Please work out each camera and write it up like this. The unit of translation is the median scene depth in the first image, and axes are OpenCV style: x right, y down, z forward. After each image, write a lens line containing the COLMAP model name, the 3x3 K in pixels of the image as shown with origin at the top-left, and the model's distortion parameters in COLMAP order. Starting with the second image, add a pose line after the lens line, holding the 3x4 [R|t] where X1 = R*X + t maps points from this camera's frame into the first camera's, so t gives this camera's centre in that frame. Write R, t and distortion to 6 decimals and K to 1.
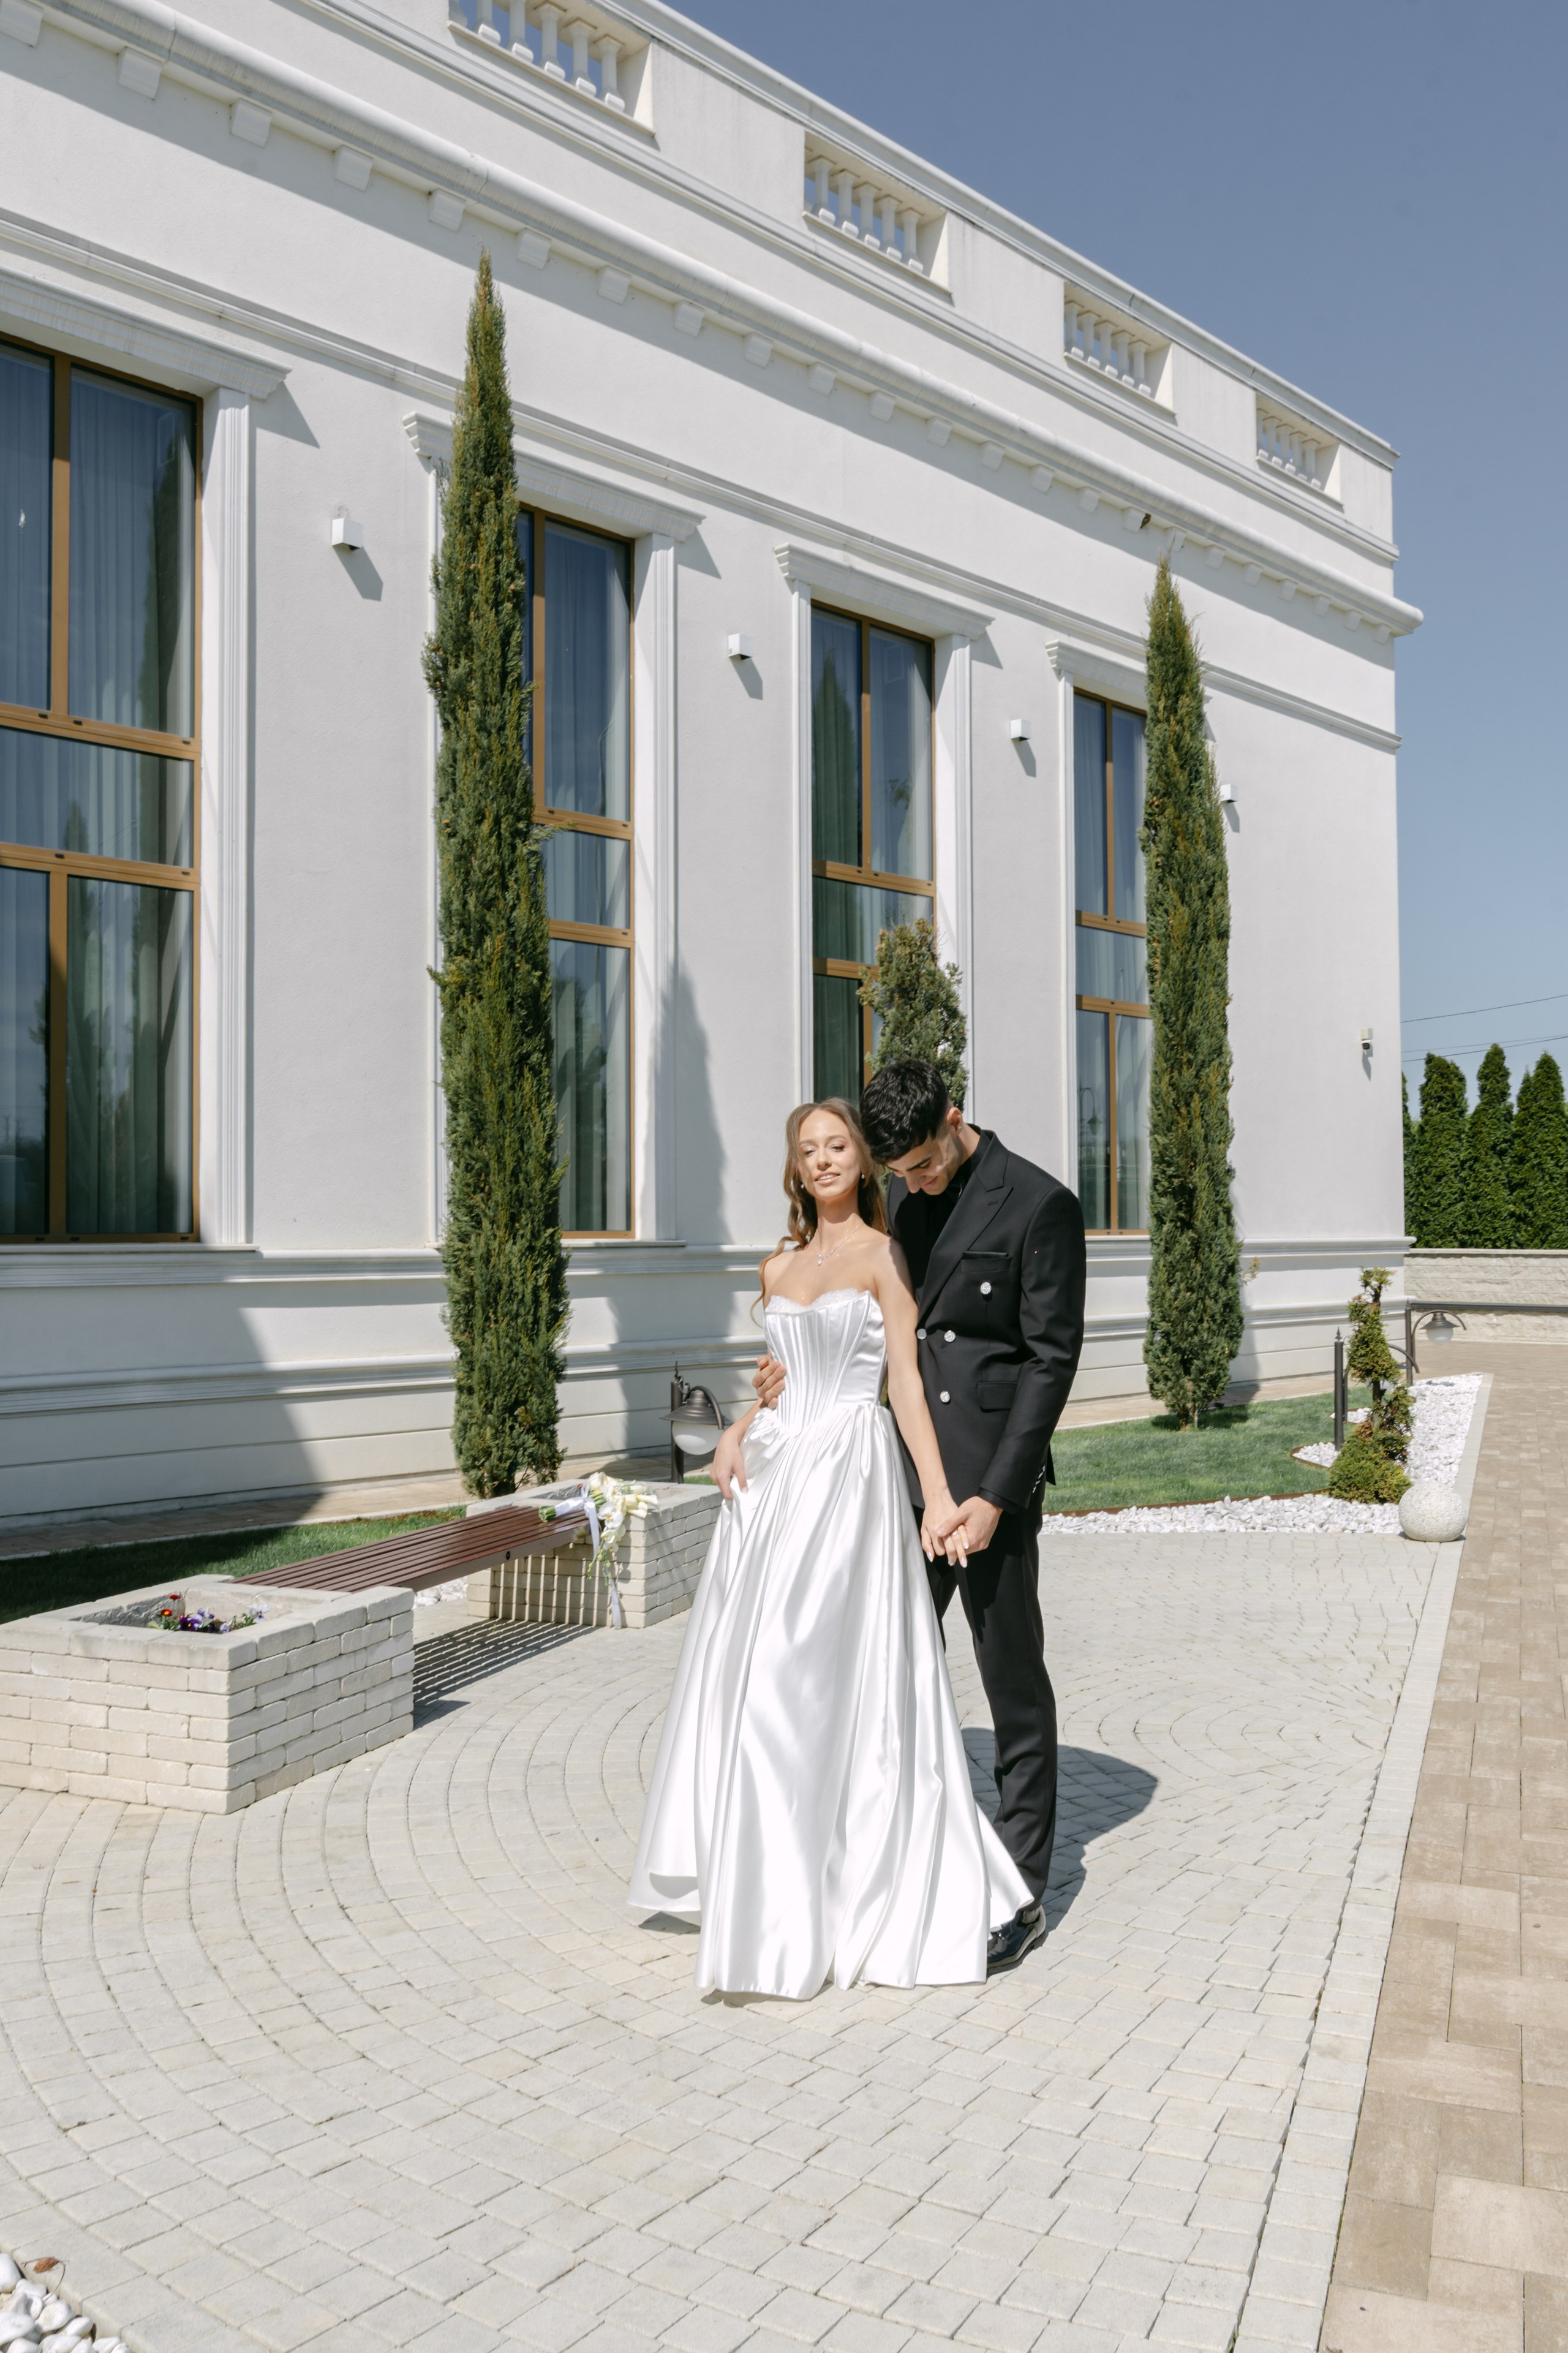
lens RADIAL K [[1954.2, 0, 829.9], [0, 1954.2, 1182.3], [0, 0, 1]] dist [-0.026703, 0.019776]
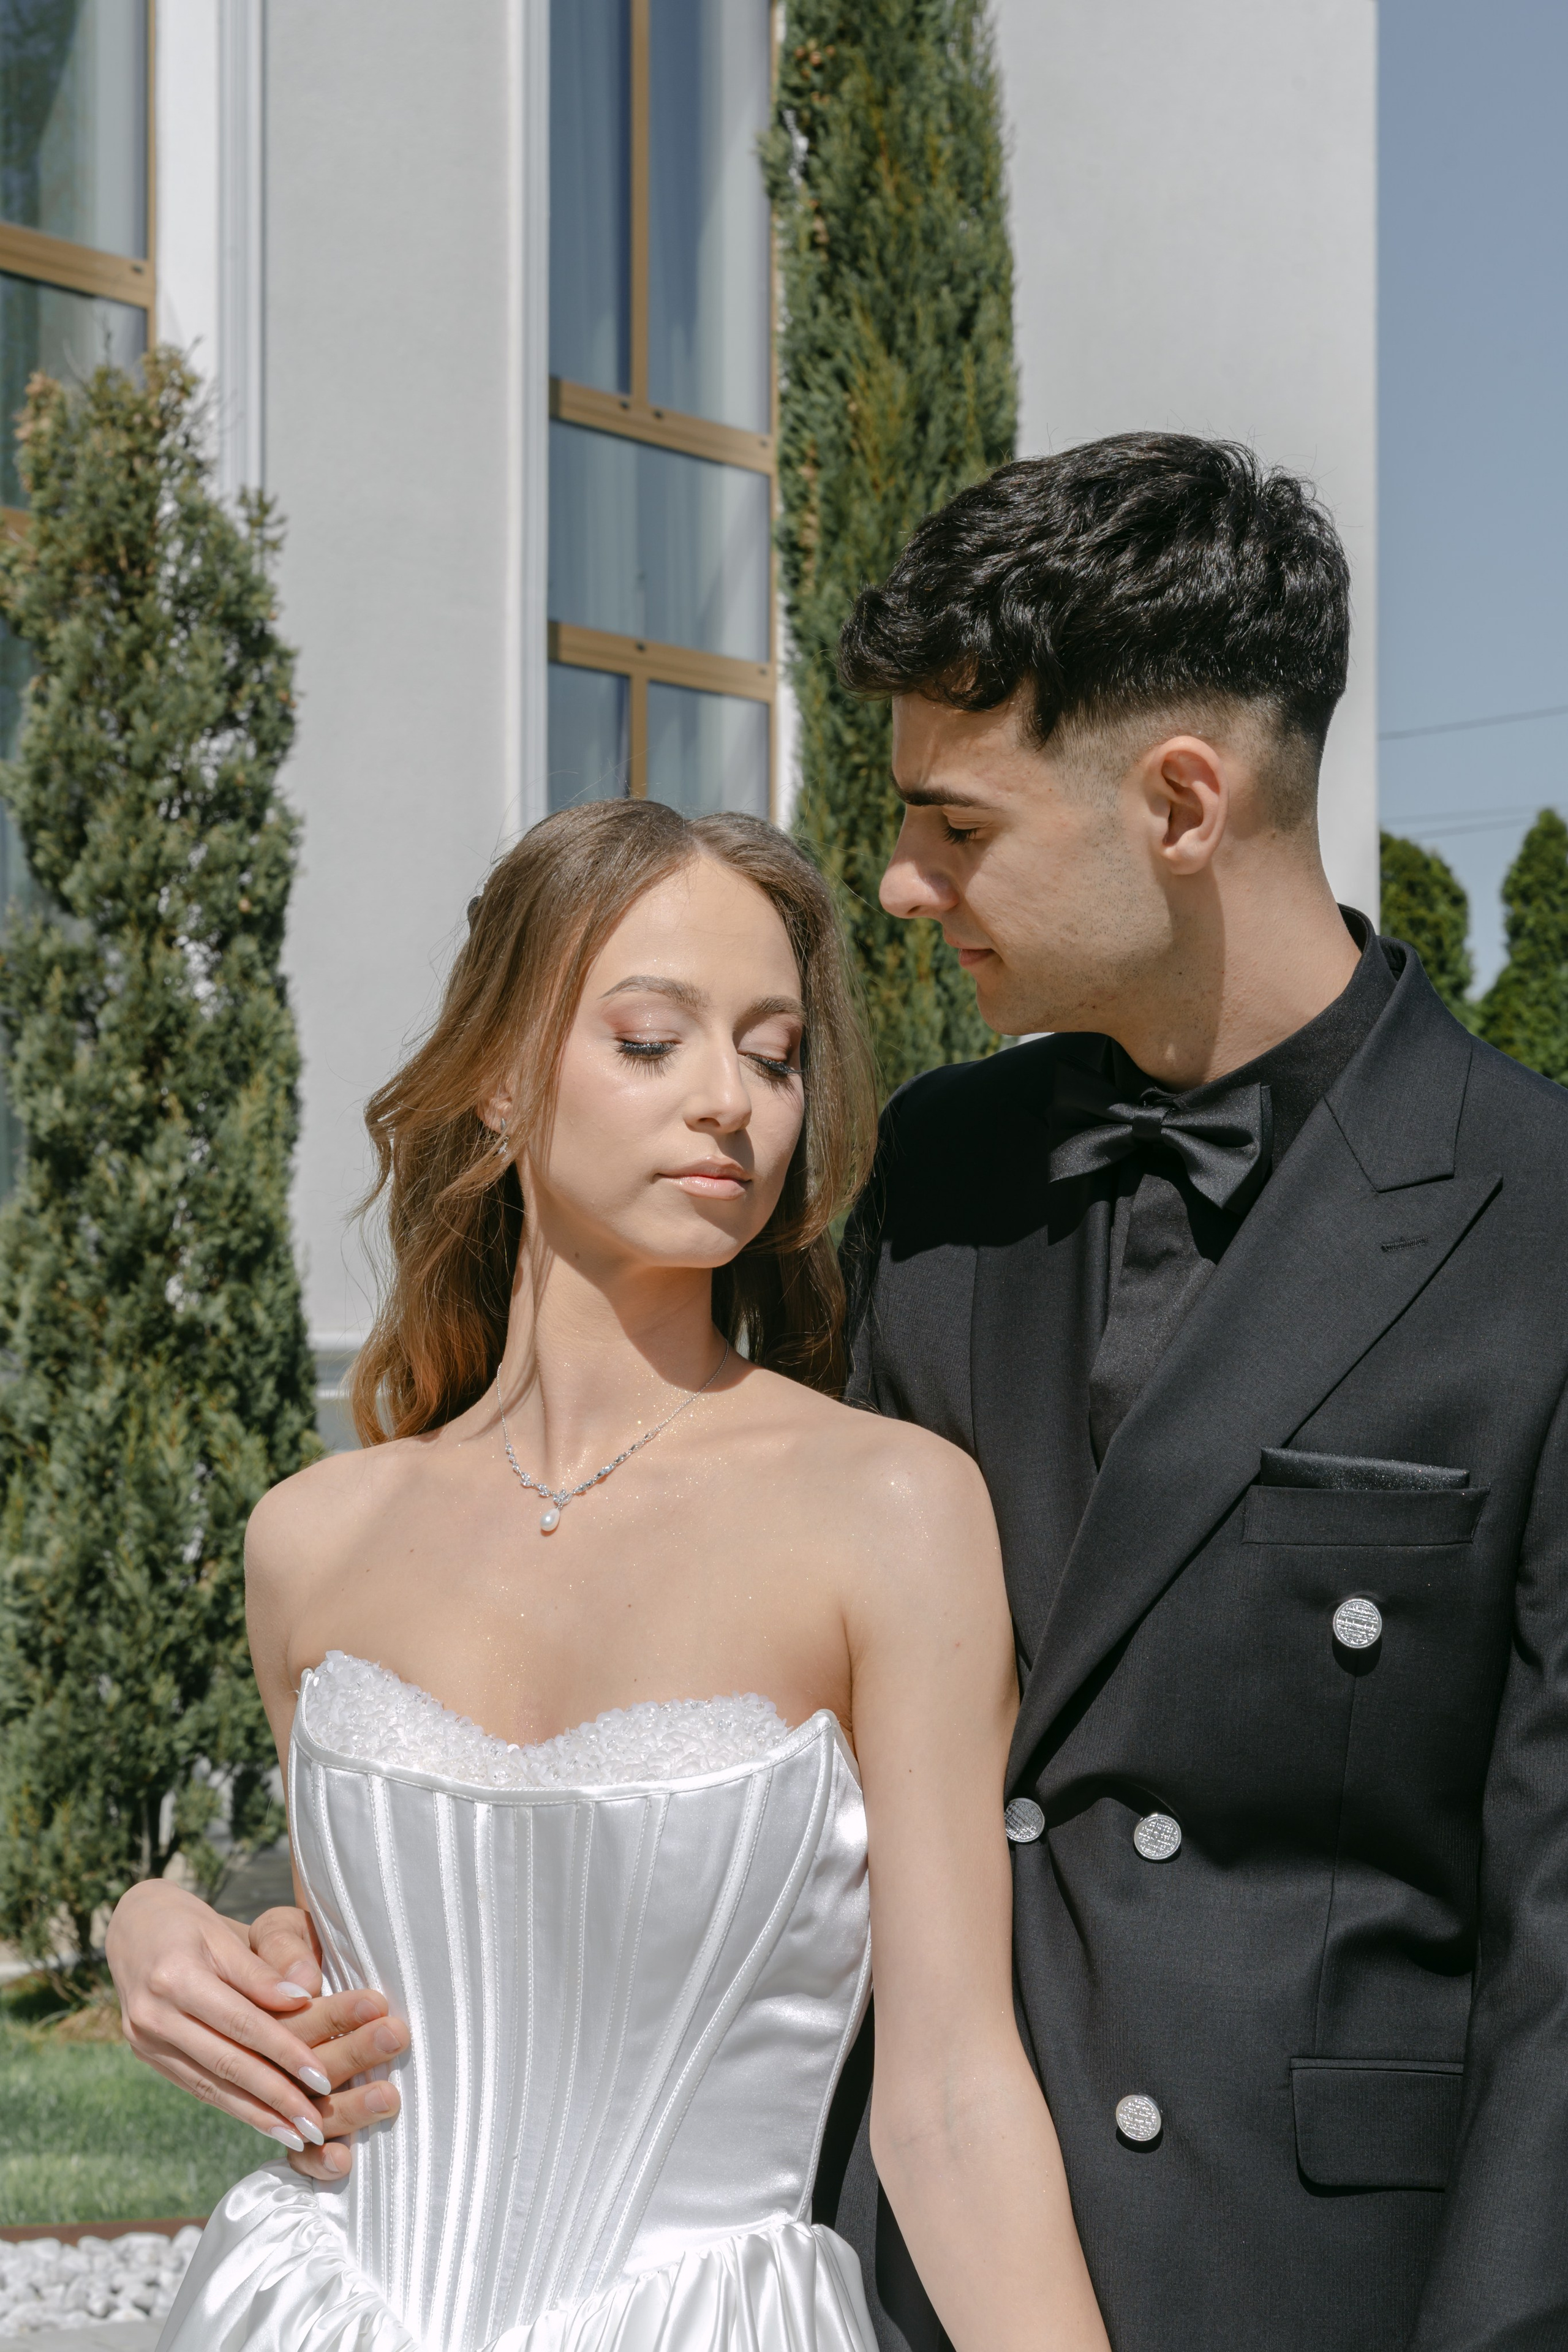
lens RADIAL K [[5088.5, 0, 780.5], [0, 5088.5, 1225.1], [0, 0, 1]] dist [0.023637, 0.323481]
pose [[0.977060, 0.009152, 0.212766, -0.027994], [-0.011878, 0.999863, 0.011538, 0.000711], [-0.212632, -0.013800, 0.977035, 0.124283]]
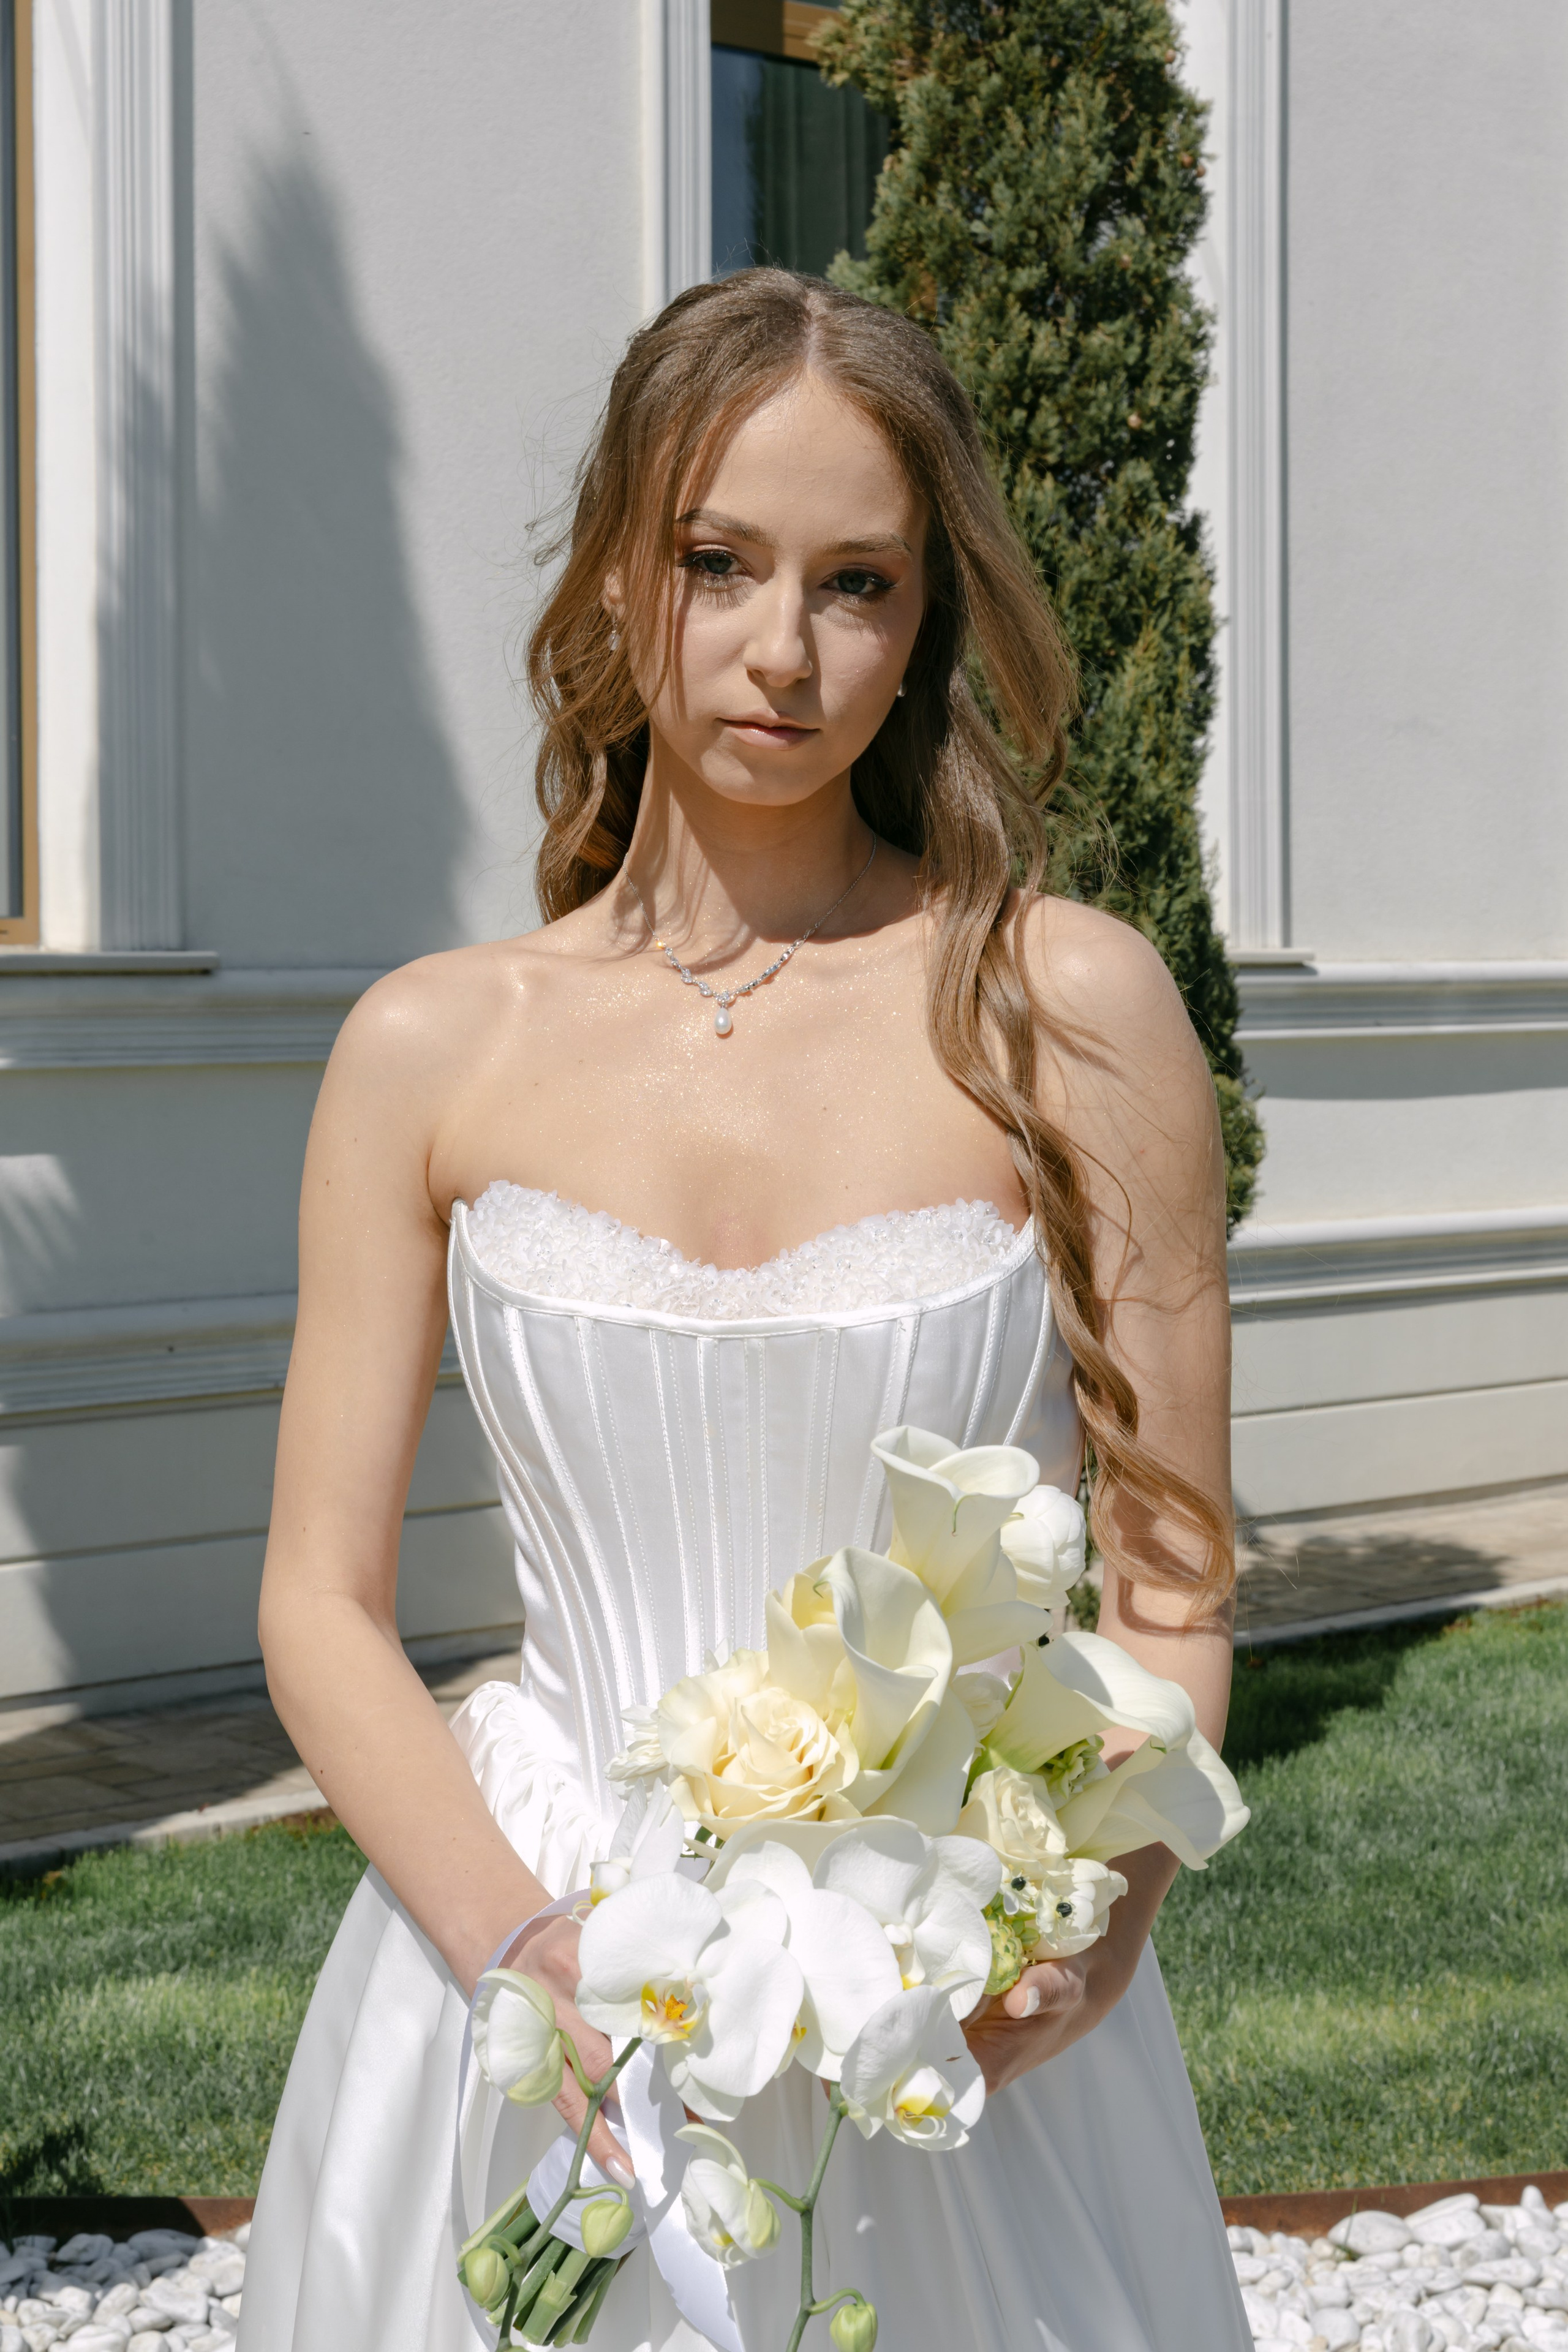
lens RADIAL K [[4125.6, 0, 841.4], [0, 4125.6, 1036.1], [0, 0, 1]] dist [0.029488, 0.058079]
pose [[0.998046, 0.003158, -0.062400, 0.048556], [-0.000267, 0.998929, 0.046276, 0.013079], [0.062479, -0.046169, 0.996978, 0.376486]]
